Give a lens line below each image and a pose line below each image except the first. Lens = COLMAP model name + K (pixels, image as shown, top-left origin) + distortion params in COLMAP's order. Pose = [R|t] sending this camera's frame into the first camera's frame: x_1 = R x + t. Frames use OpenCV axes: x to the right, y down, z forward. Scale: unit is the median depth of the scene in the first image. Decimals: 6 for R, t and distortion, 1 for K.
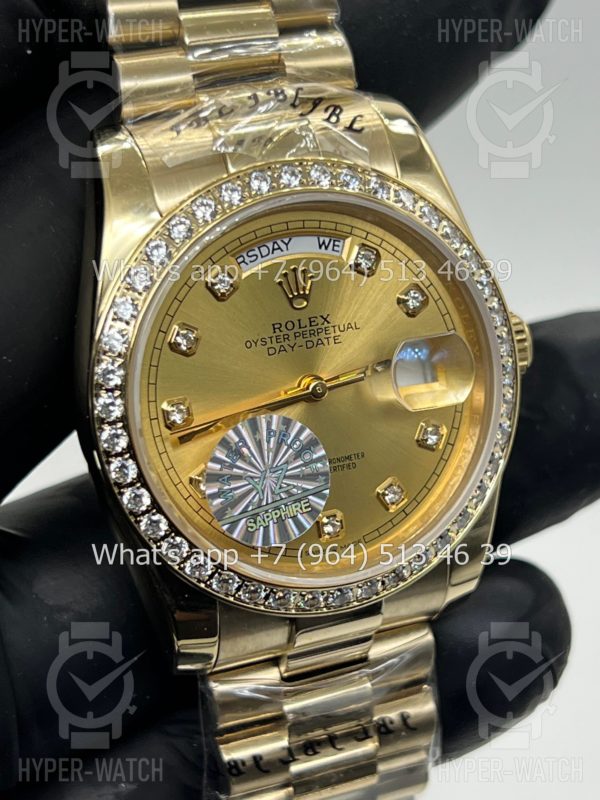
lens RADIAL K [[1797.1, 0, 300.0], [0, 1797.1, 400.0], [0, 0, 1]] dist [0.281853, 0.504050]
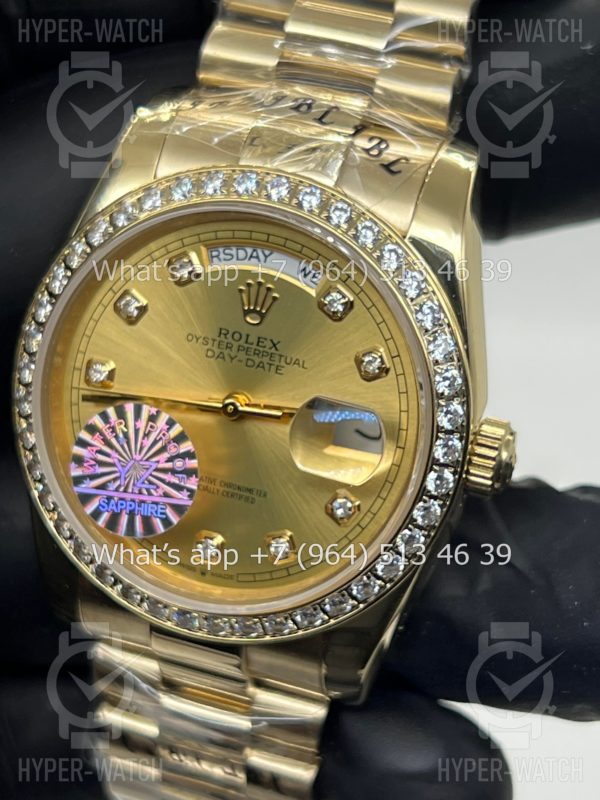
lens RADIAL K [[1797.1, 0, 300.0], [0, 1797.1, 400.0], [0, 0, 1]] dist [0.281853, 0.504050]
pose [[0.760000, 0.390244, -0.519721, 0.525778], [-0.370588, 0.917134, 0.146730, -0.161737], [0.533914, 0.081088, 0.841641, 0.213294]]
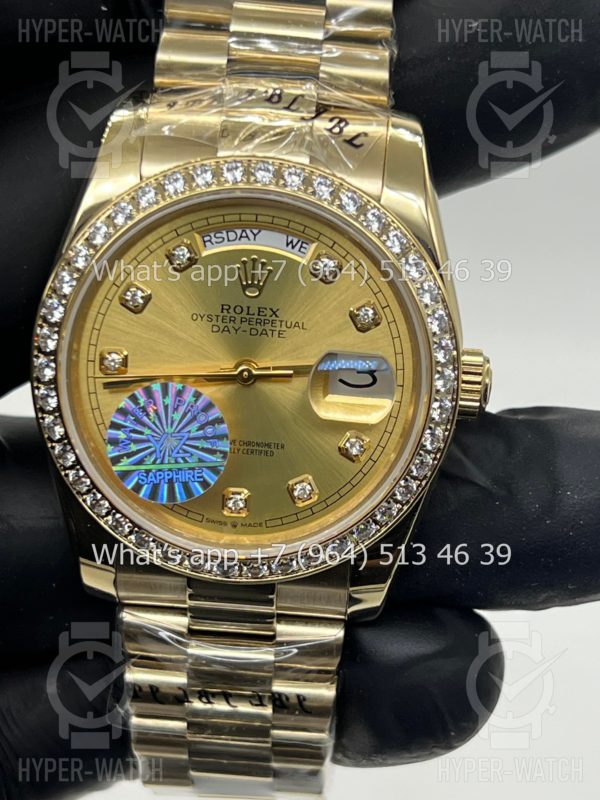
lens RADIAL K [[1797.1, 0, 300.0], [0, 1797.1, 400.0], [0, 0, 1]] dist [0.281853, 0.504050]
pose [[0.905994, 0.267451, -0.328093, 0.387797], [-0.253290, 0.963558, 0.086027, -0.089982], [0.339144, 0.005163, 0.940720, 0.010214]]
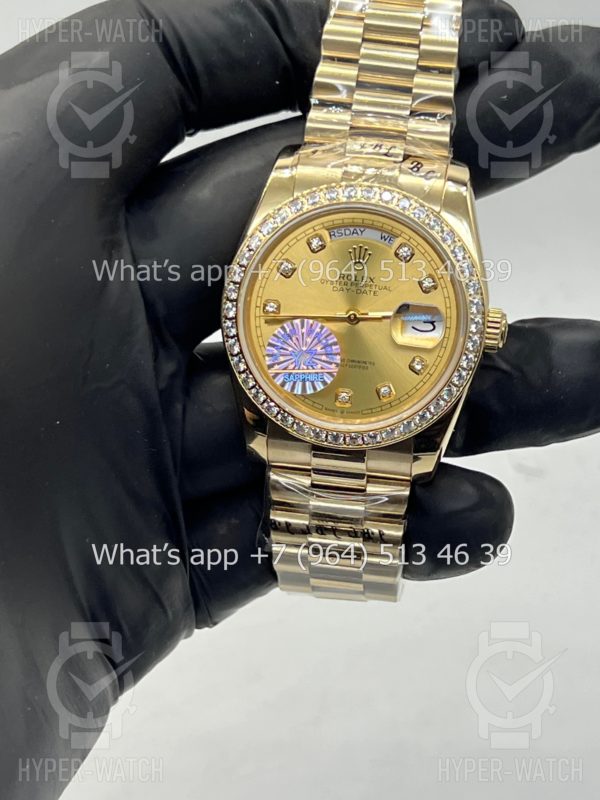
lens RADIAL K [[1829.9, 0, 300.0], [0, 1829.9, 400.0], [0, 0, 1]] dist [0.231975, -0.193092]
pose [[0.867756, 0.278384, -0.411707, 0.702197], [-0.285081, 0.957376, 0.046483, 0.002842], [0.407098, 0.077033, 0.910130, -0.602676]]
